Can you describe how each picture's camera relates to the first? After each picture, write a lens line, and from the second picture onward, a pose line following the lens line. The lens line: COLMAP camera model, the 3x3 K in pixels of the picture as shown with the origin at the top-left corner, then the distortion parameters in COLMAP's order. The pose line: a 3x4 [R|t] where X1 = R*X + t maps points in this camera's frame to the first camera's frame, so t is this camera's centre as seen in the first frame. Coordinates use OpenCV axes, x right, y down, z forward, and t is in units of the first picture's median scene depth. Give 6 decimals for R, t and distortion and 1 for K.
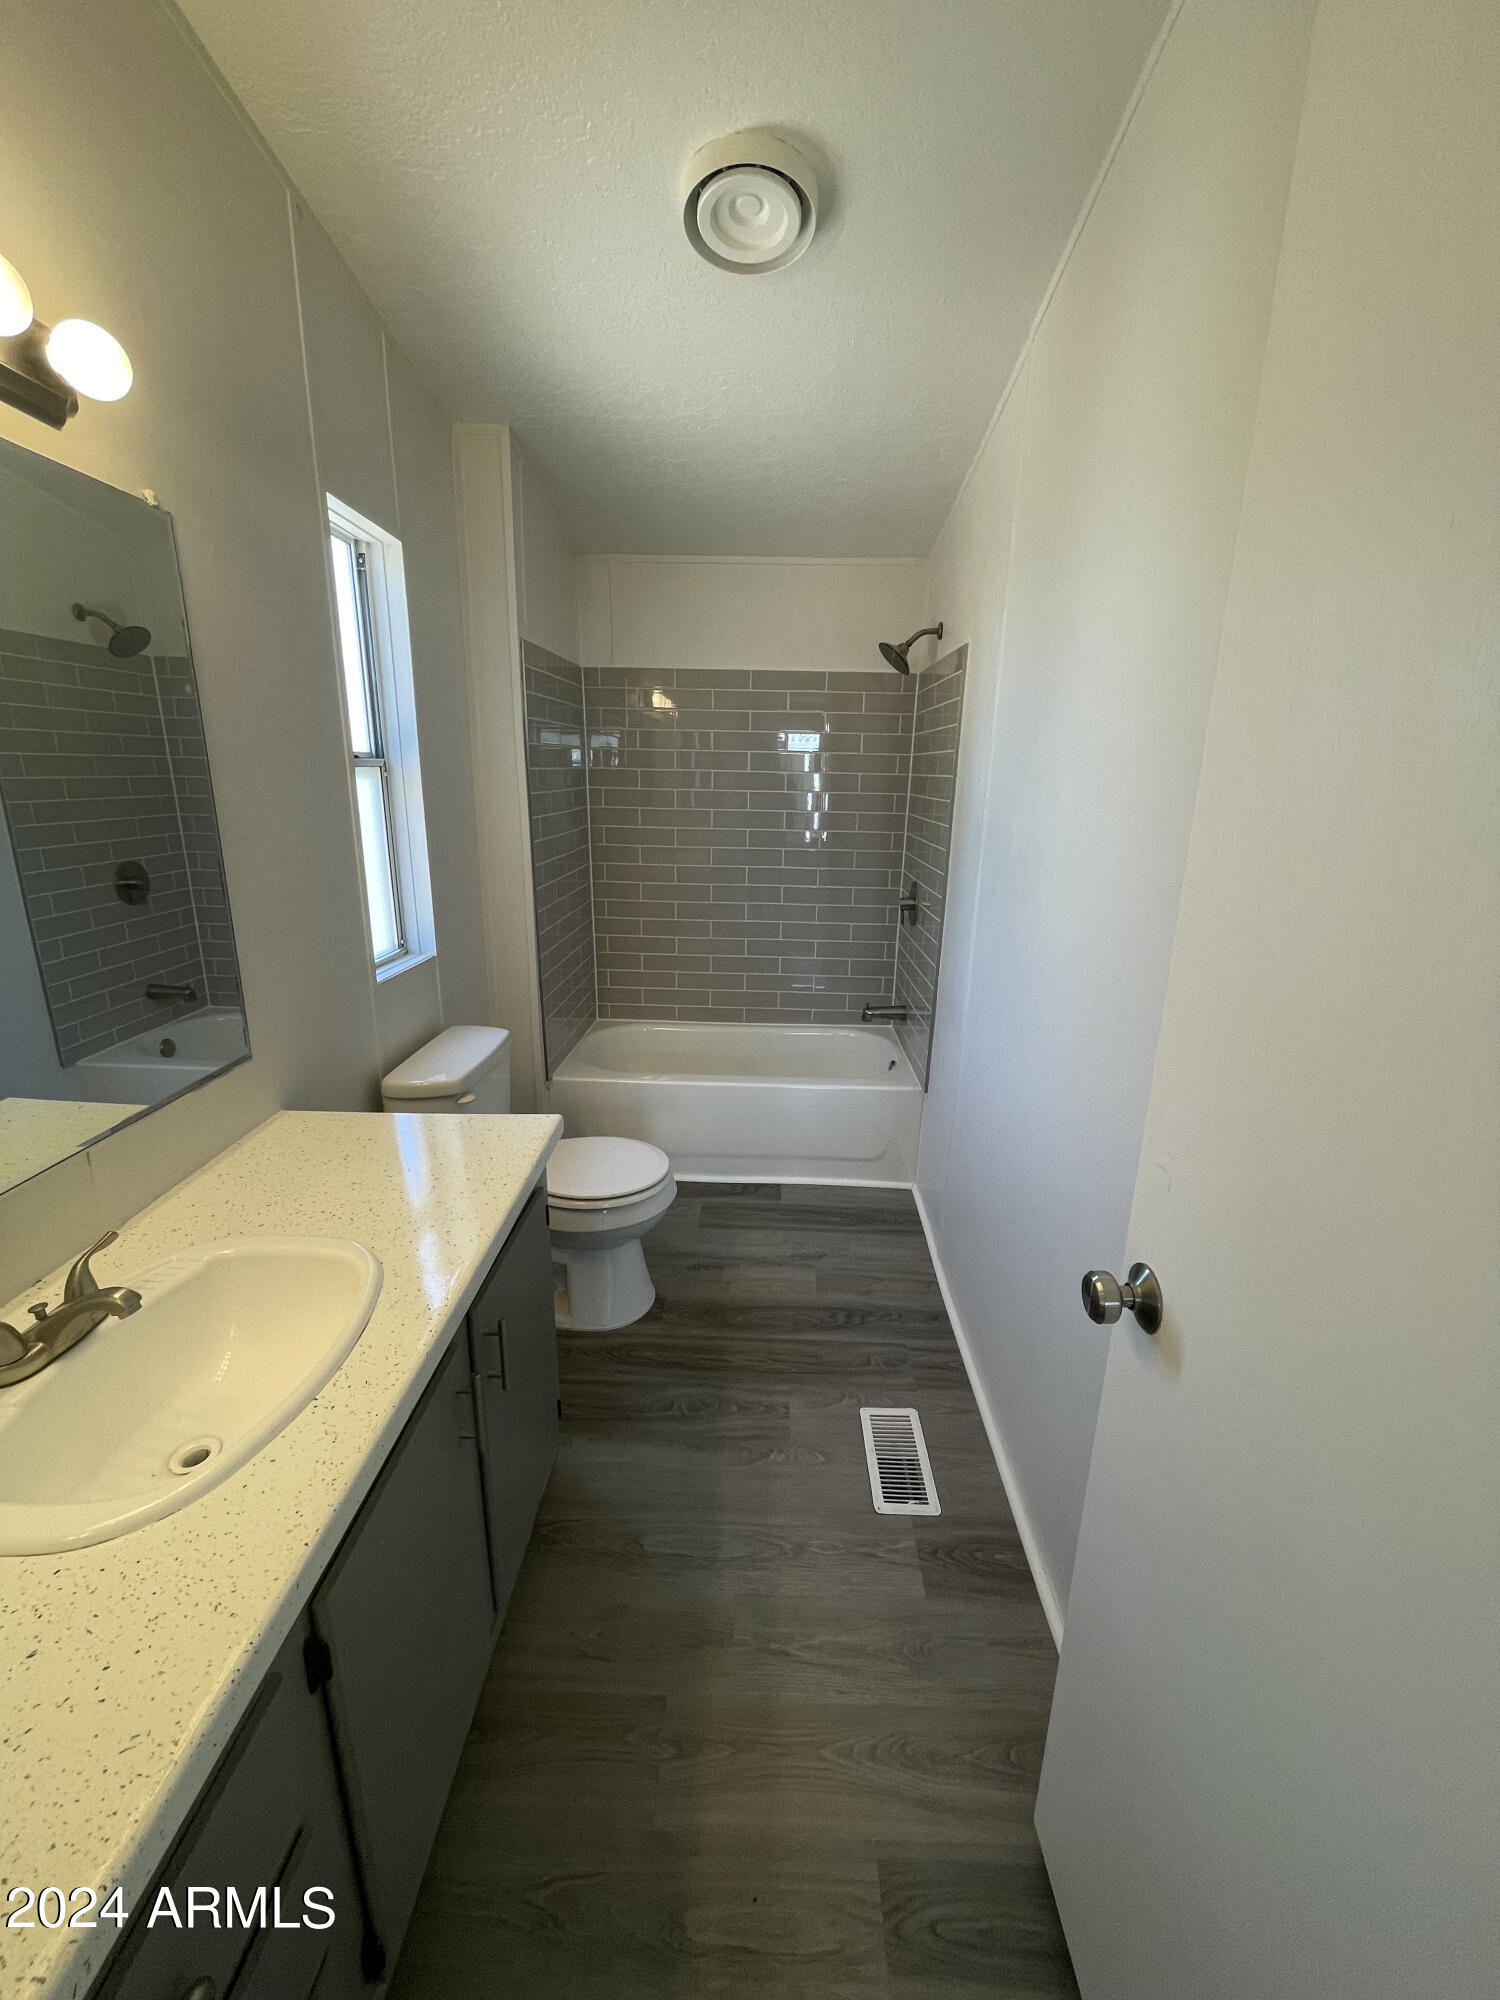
lens RADIAL K [[811.5, 0, 745.7], [0, 811.5, 1003.5], [0, 0, 1]] dist [0.000918, -0.000169]
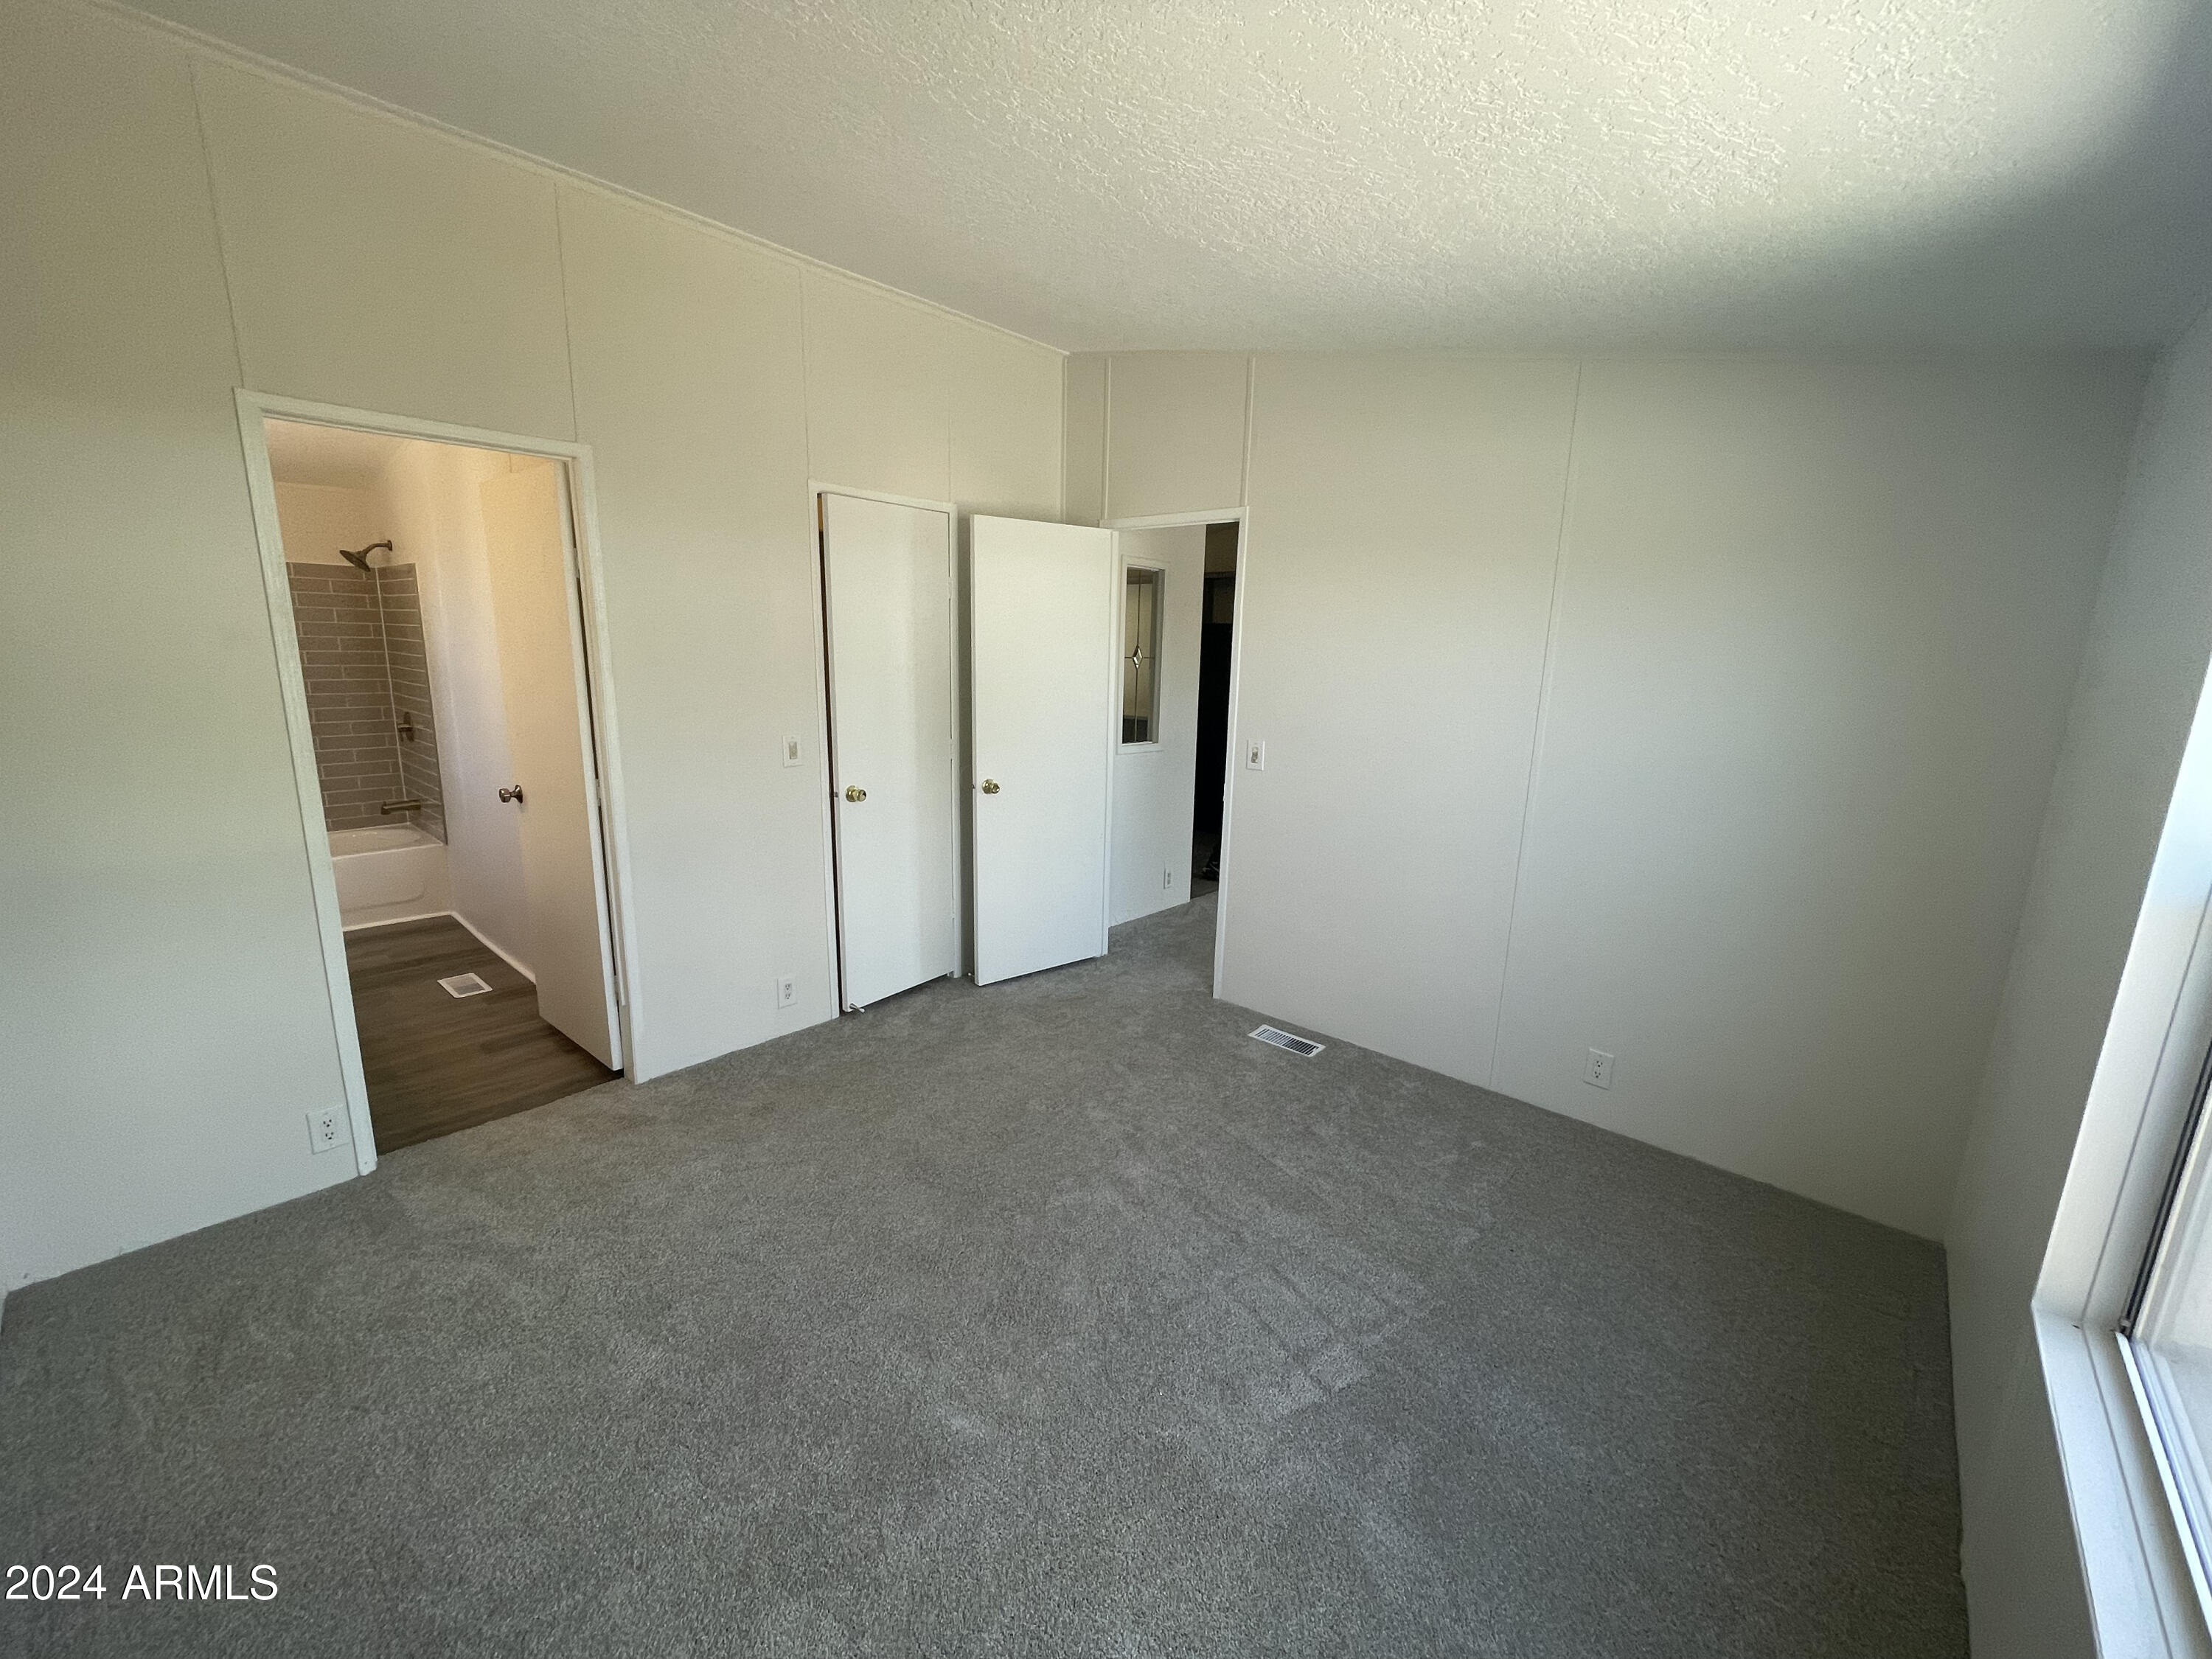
lens RADIAL K [[897.5, 0, 1098.4], [0, 897.5, 838.7], [0, 0, 1]] dist [0.000918, -0.000169]
pose [[0.642034, -0.161332, 0.749509, -0.252488], [0.190525, 0.980515, 0.047851, 0.246025], [-0.742625, 0.112078, 0.660262, -1.015265]]
